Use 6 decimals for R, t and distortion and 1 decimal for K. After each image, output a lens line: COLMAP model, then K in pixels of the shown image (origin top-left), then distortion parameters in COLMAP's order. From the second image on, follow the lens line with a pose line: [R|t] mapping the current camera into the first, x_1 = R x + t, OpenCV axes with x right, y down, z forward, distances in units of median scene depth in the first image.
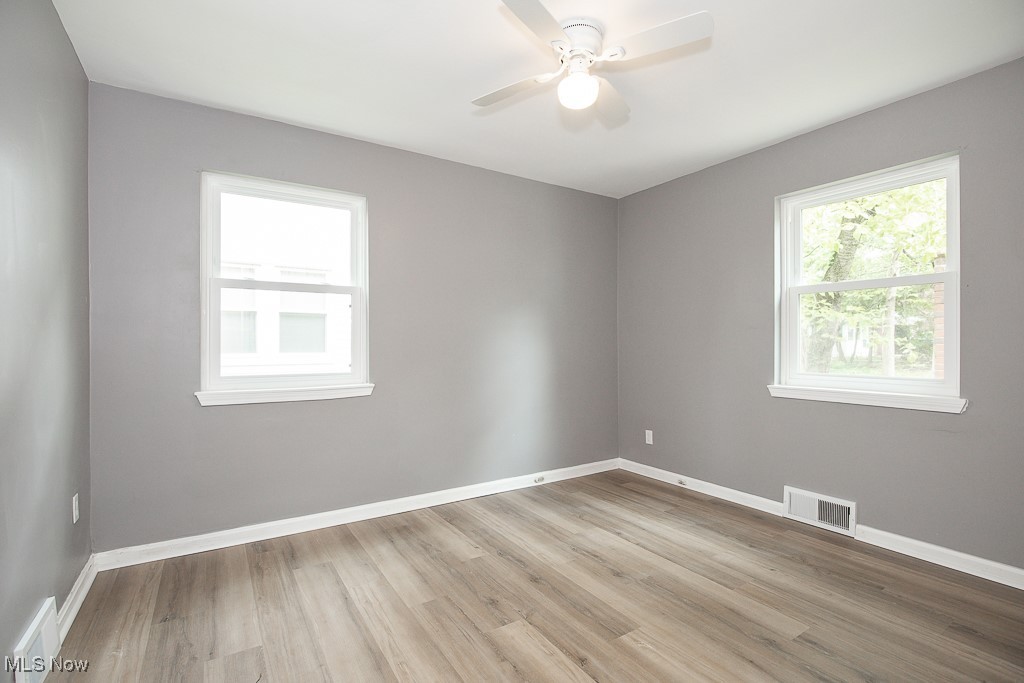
lens RADIAL K [[470.5, 0, 509.9], [0, 470.5, 343.4], [0, 0, 1]] dist [-0.012422, 0.003615]
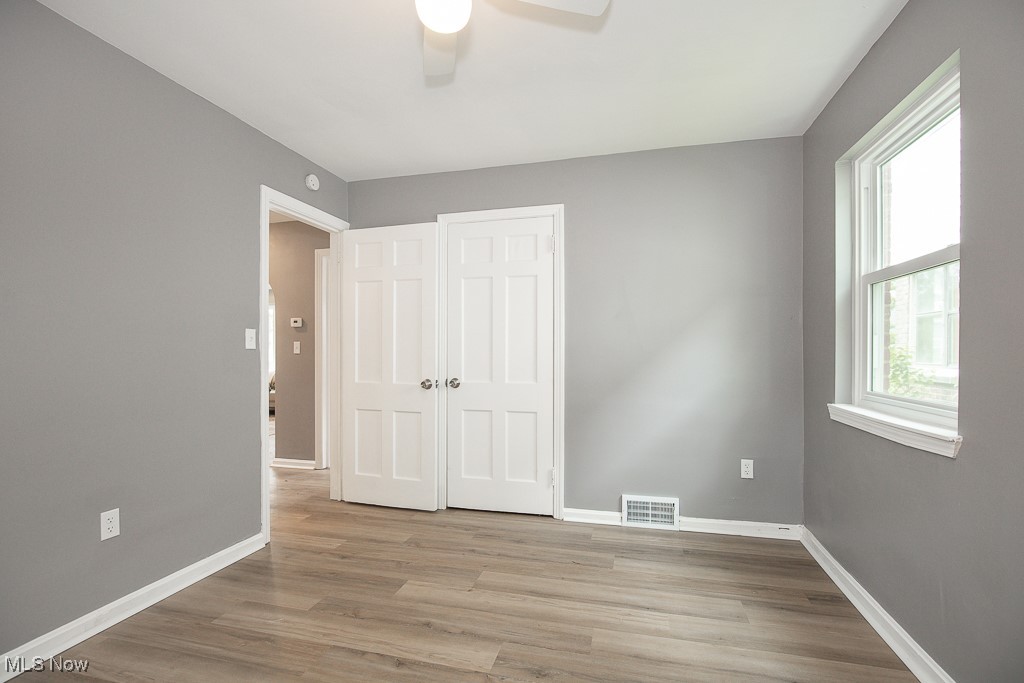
lens RADIAL K [[470.5, 0, 511.8], [0, 470.5, 345.9], [0, 0, 1]] dist [-0.012422, 0.003615]
pose [[-0.733231, -0.007696, -0.679936, 0.481150], [0.001800, 0.999910, -0.013259, 0.001519], [0.679977, -0.010945, -0.733151, 1.370440]]
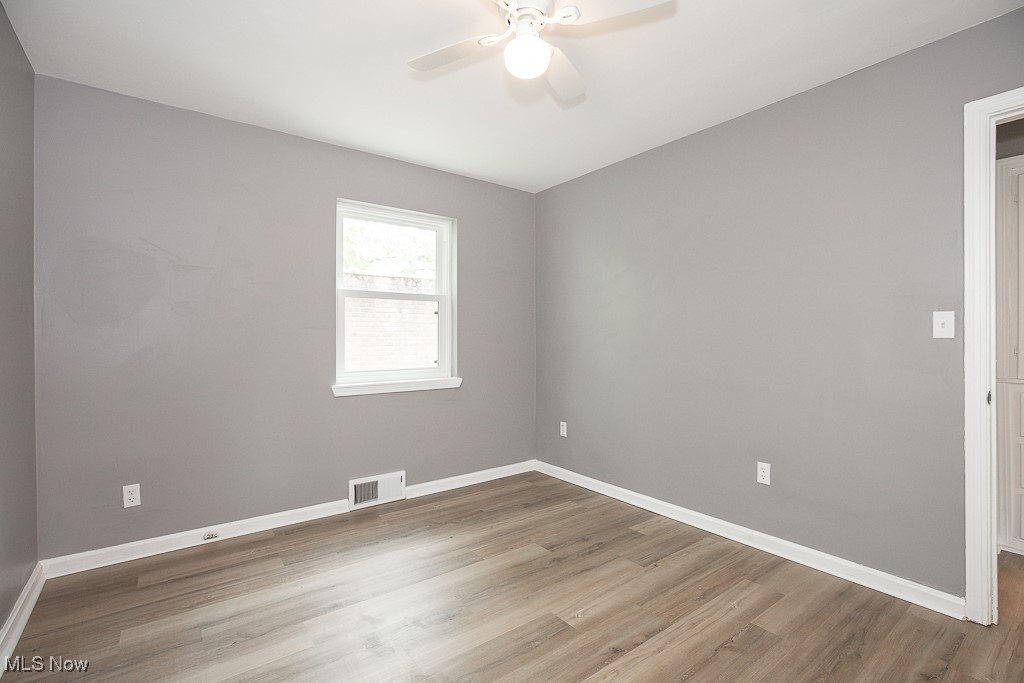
lens RADIAL K [[470.5, 0, 511.6], [0, 470.5, 335.8], [0, 0, 1]] dist [-0.012422, 0.003615]
pose [[-0.079583, 0.009089, 0.996787, -0.616530], [0.003970, 0.999953, -0.008801, -0.006660], [-0.996820, 0.003257, -0.079615, 0.937521]]
